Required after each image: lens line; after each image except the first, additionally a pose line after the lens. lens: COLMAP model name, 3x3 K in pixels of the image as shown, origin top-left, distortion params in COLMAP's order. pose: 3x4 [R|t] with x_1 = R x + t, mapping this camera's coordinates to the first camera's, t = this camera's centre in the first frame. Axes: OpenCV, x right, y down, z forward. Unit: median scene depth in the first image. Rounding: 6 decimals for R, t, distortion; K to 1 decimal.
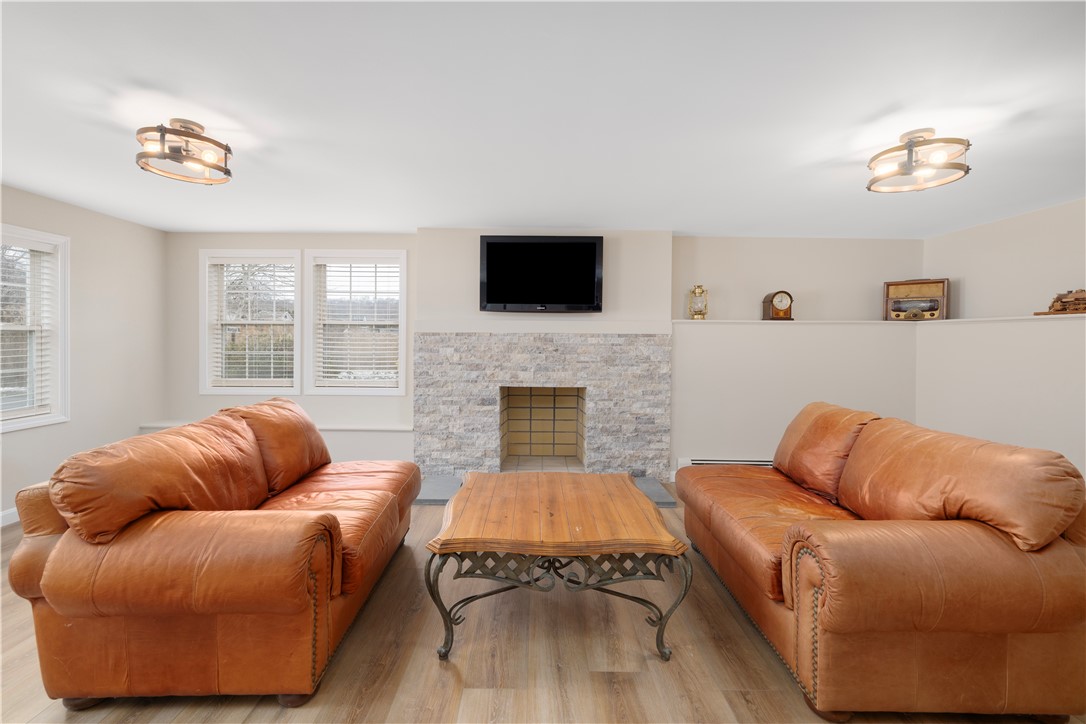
lens RADIAL K [[465.1, 0, 542.1], [0, 465.1, 347.9], [0, 0, 1]] dist [0.000089, 0.000048]
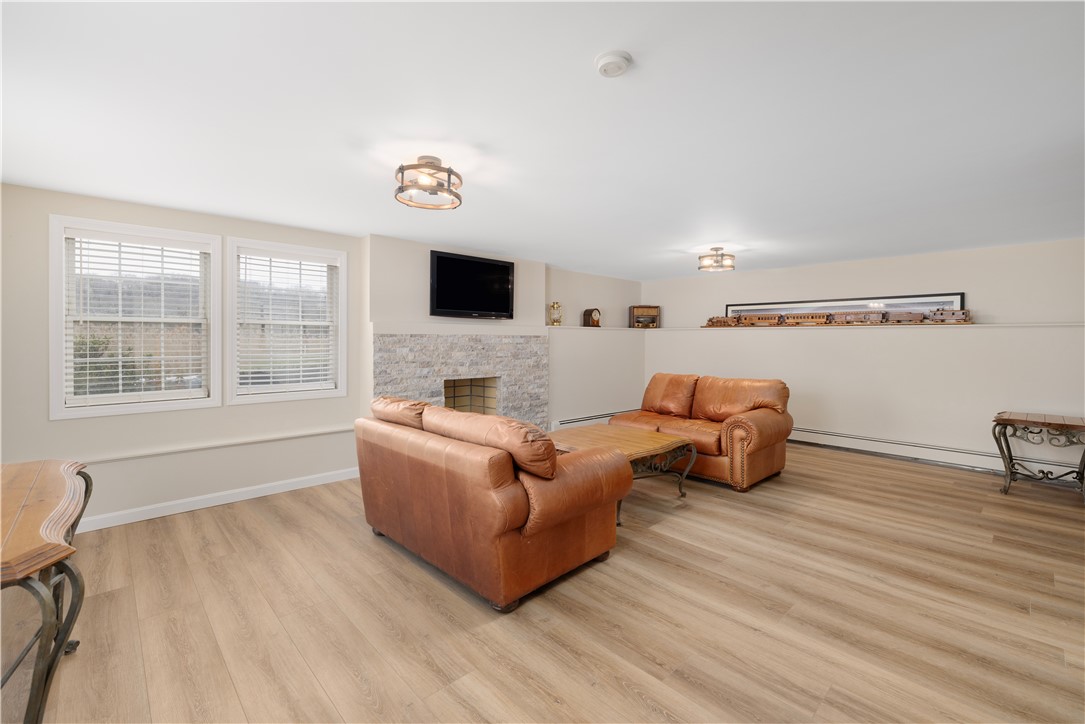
lens RADIAL K [[464.7, 0, 541.6], [0, 464.7, 347.9], [0, 0, 1]] dist [0.000089, 0.000048]
pose [[0.726132, -0.017064, 0.687344, -0.721219], [0.013752, 0.999852, 0.010294, -0.007106], [-0.687418, 0.001977, 0.726259, -0.025526]]
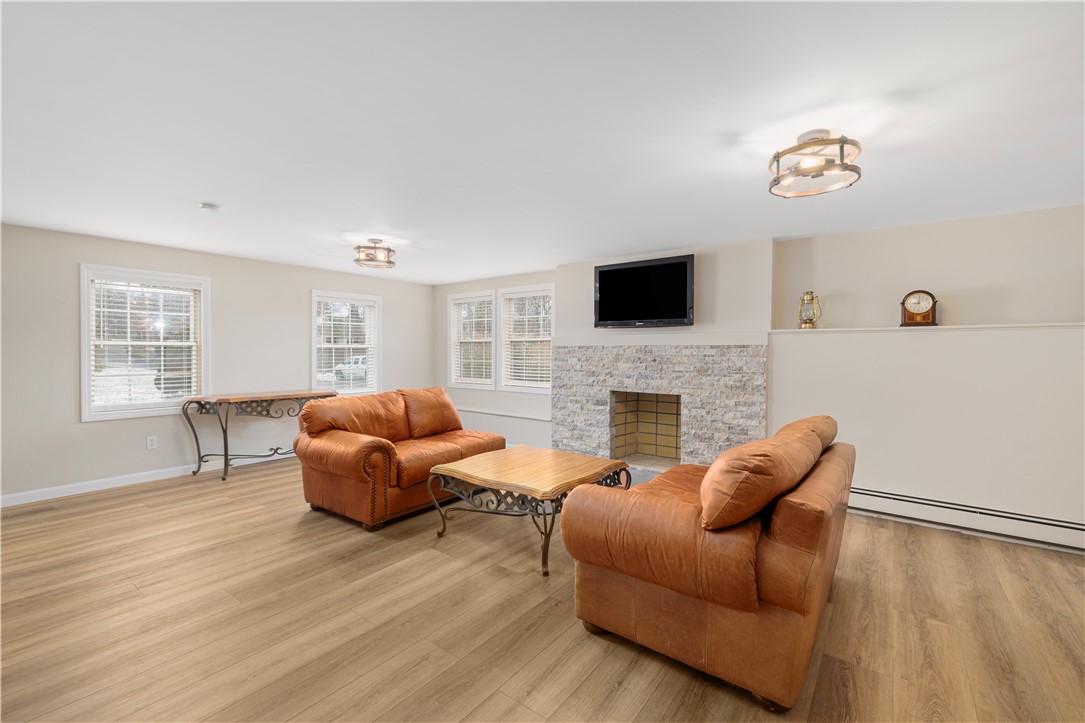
lens RADIAL K [[463.6, 0, 537.8], [0, 463.6, 361.3], [0, 0, 1]] dist [0.000392, 0.000190]
pose [[0.792507, 0.008301, -0.609806, 0.490183], [-0.008241, 0.999962, 0.002901, 0.006031], [0.609807, 0.002727, 0.792545, -0.060019]]
